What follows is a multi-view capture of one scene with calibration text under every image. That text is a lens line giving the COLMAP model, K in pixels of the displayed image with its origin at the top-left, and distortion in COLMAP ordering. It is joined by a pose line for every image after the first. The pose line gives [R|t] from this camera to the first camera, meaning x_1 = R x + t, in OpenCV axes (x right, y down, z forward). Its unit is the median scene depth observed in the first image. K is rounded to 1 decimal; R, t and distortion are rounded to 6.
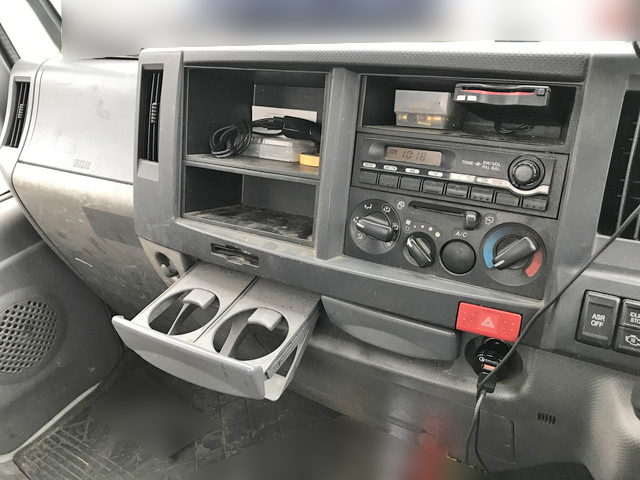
lens RADIAL K [[556.7, 0, 320.0], [0, 556.7, 240.0], [0, 0, 1]] dist [-0.058284, 0.149720]
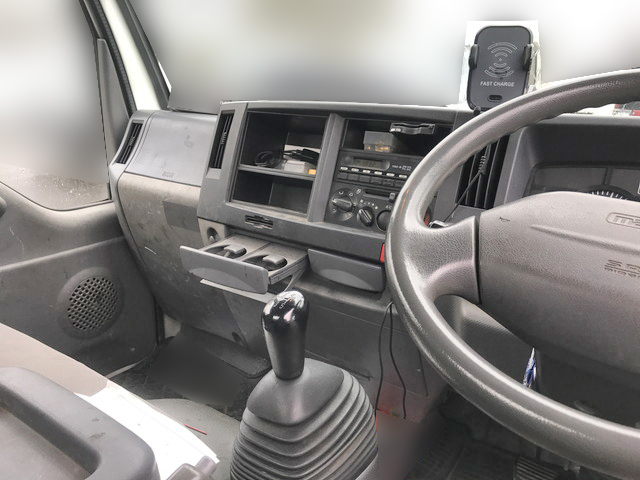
lens RADIAL K [[527.5, 0, 322.0], [0, 527.5, 234.6], [0, 0, 1]] dist [0.020094, -0.009548]
pose [[0.990362, 0.126371, -0.056688, 0.116344], [-0.135283, 0.970346, -0.200318, 0.337918], [0.029693, 0.206056, 0.978090, -0.480555]]
